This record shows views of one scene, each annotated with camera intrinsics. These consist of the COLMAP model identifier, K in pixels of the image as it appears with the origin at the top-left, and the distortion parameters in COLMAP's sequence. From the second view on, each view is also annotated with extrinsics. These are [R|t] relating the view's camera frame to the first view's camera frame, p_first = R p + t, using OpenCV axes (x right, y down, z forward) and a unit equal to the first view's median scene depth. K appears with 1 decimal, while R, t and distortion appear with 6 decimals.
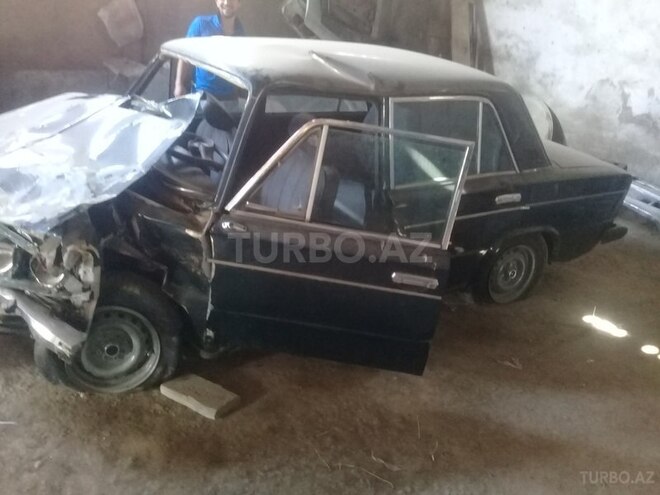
lens RADIAL K [[597.1, 0, 328.7], [0, 597.1, 248.7], [0, 0, 1]] dist [0.012918, -0.015309]
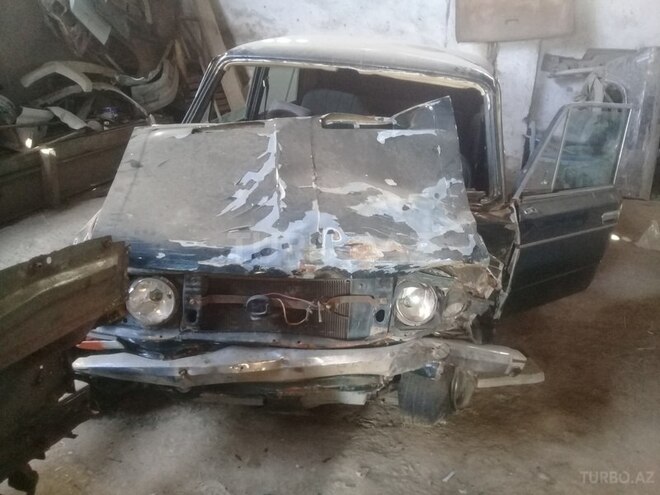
lens RADIAL K [[597.1, 0, 328.7], [0, 597.1, 246.2], [0, 0, 1]] dist [0.012918, -0.015309]
pose [[0.724833, -0.289537, 0.625128, -0.464864], [0.264043, 0.954860, 0.136102, -0.089825], [-0.636316, 0.066409, 0.768565, 0.156638]]
